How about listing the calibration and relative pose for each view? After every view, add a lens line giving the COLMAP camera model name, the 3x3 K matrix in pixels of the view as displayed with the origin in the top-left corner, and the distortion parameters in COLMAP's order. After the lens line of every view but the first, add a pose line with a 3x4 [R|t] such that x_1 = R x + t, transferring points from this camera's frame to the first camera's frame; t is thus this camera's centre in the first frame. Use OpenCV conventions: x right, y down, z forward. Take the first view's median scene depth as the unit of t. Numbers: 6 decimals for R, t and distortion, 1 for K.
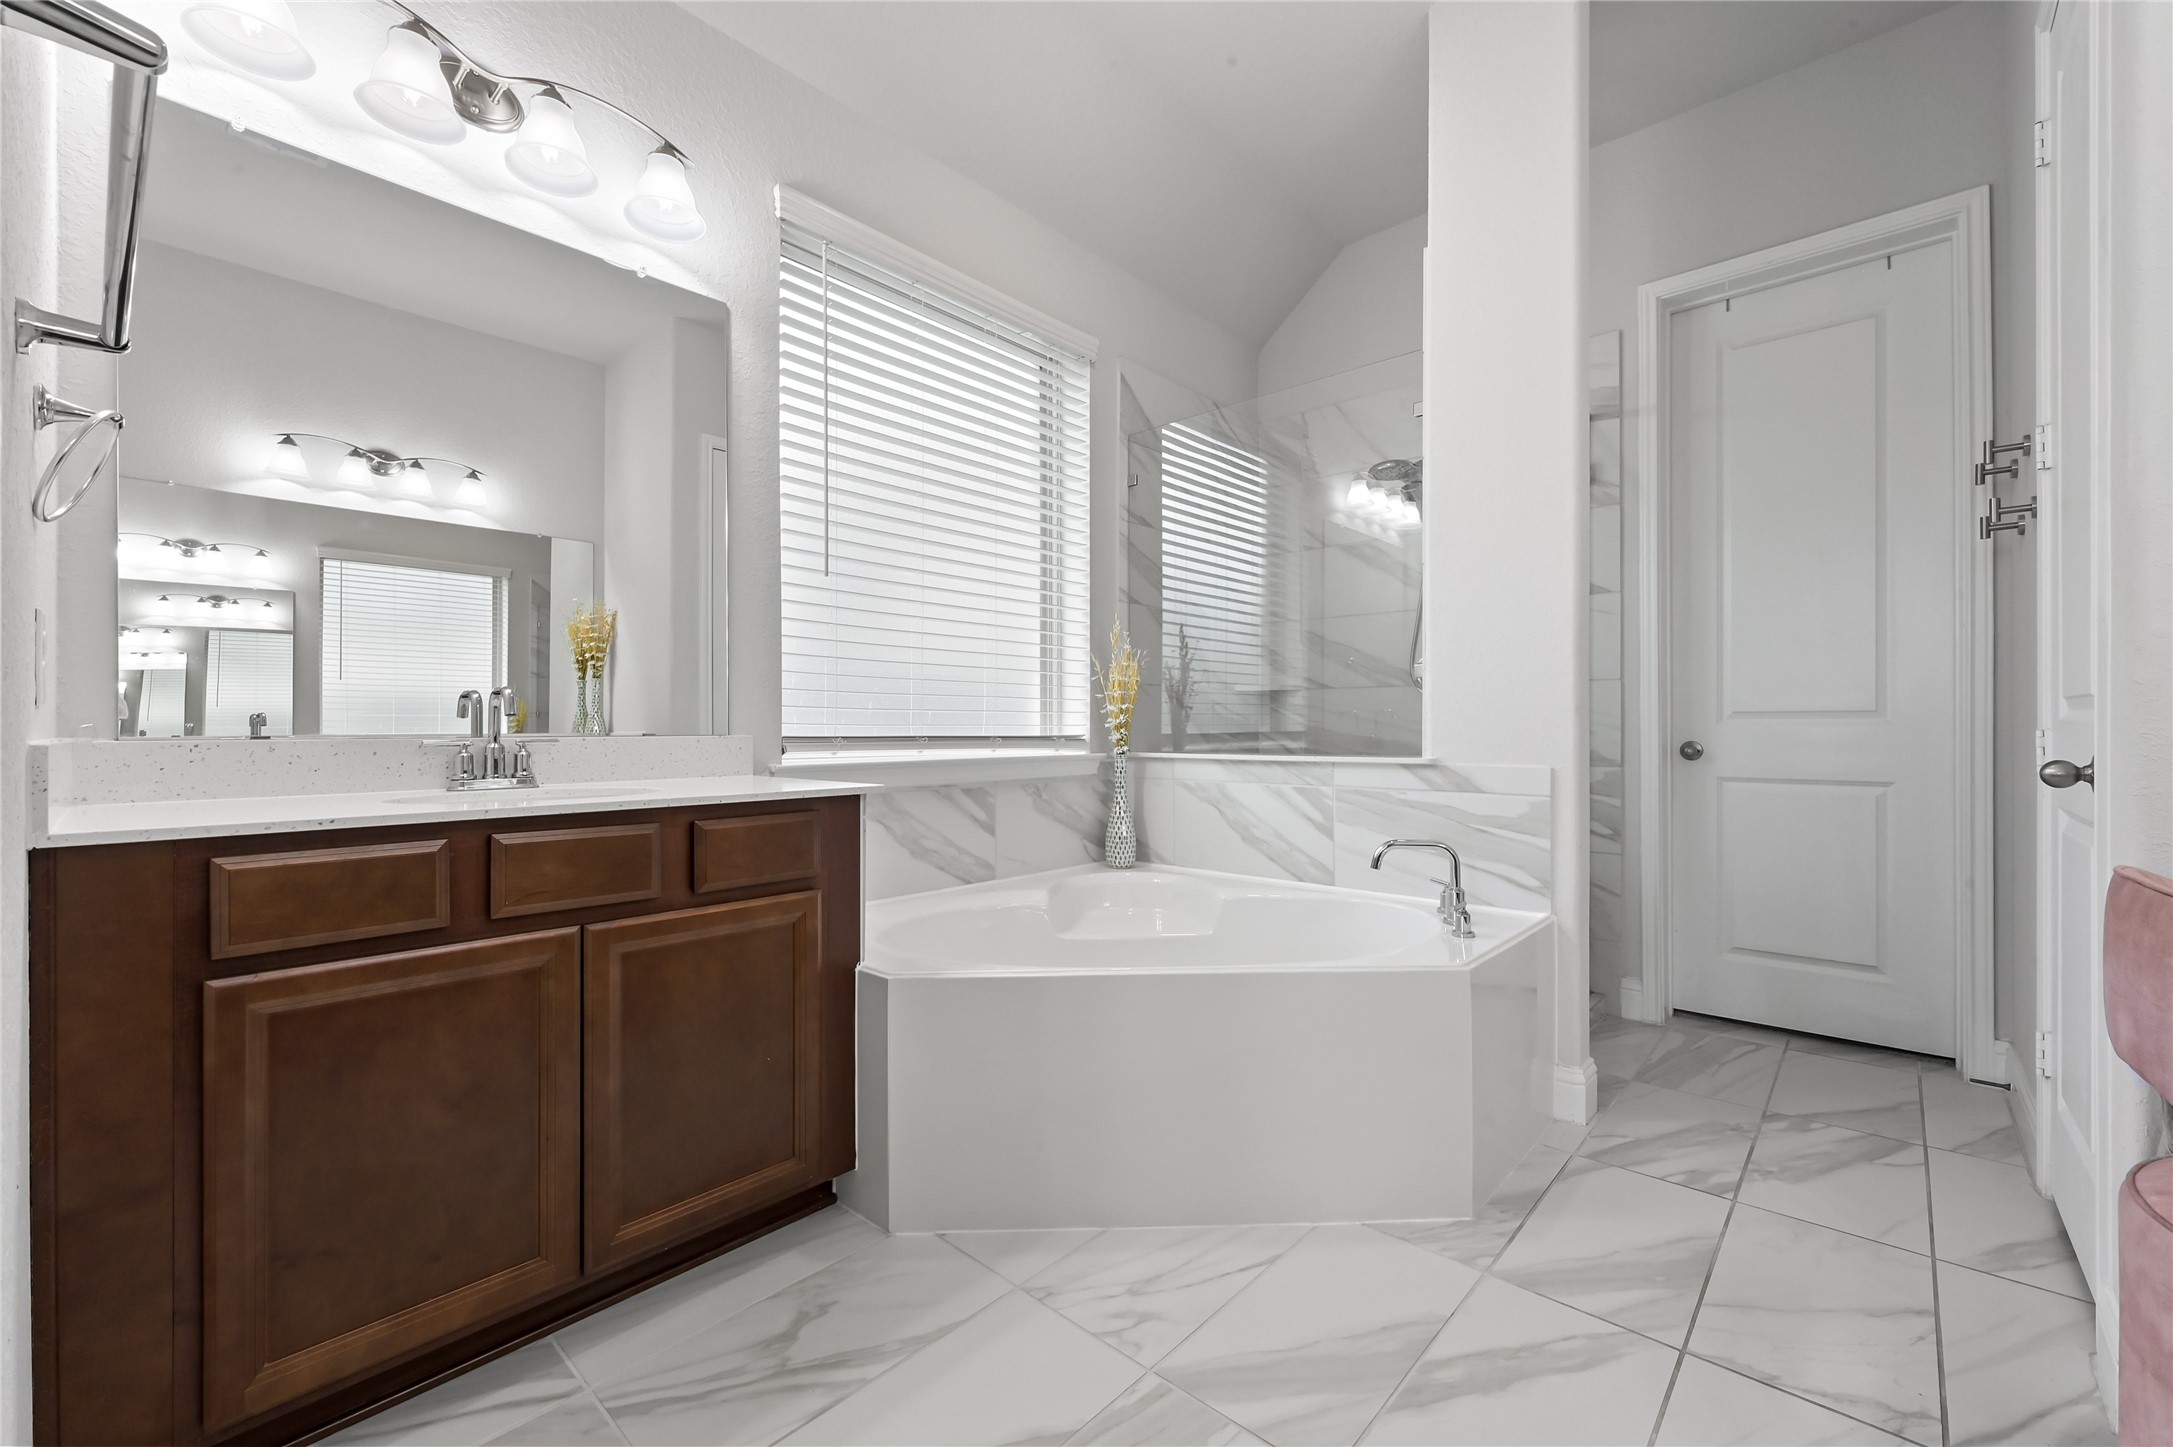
lens RADIAL K [[877.6, 0, 1090.0], [0, 877.6, 723.0], [0, 0, 1]] dist [0.002896, -0.000700]
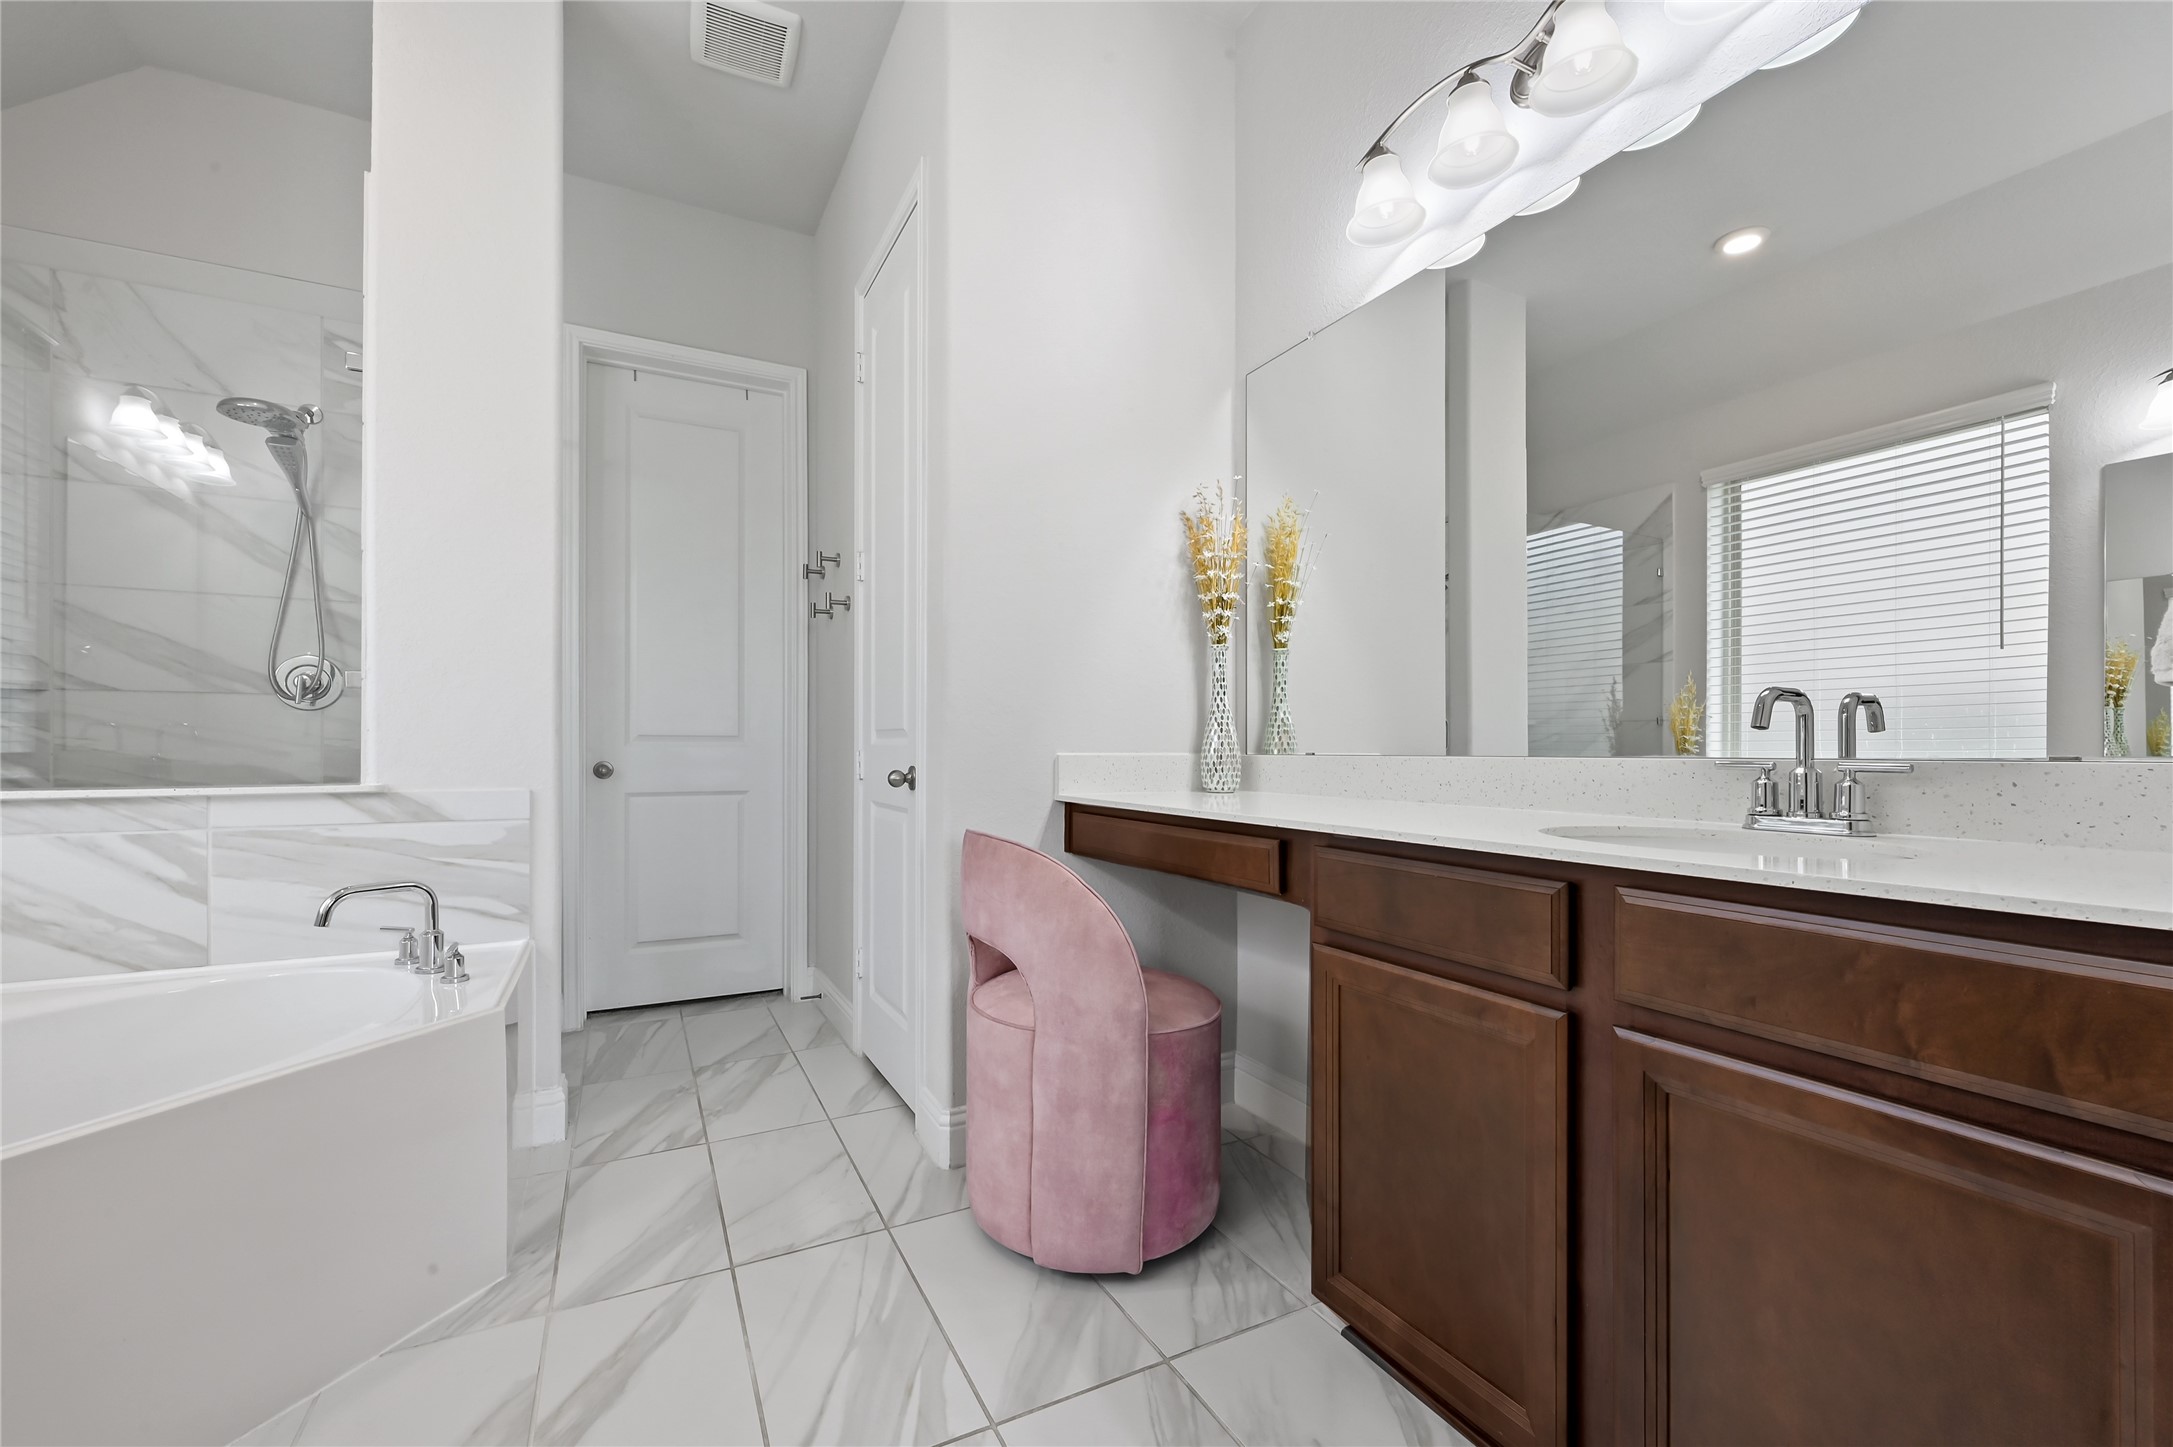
lens RADIAL K [[877.6, 0, 1087.7], [0, 877.6, 742.5], [0, 0, 1]] dist [0.002896, -0.000700]
pose [[0.357188, 0.009146, 0.933988, -0.168264], [-0.007241, 0.999949, -0.007023, 0.000495], [-0.934005, -0.004254, 0.357236, 0.071266]]
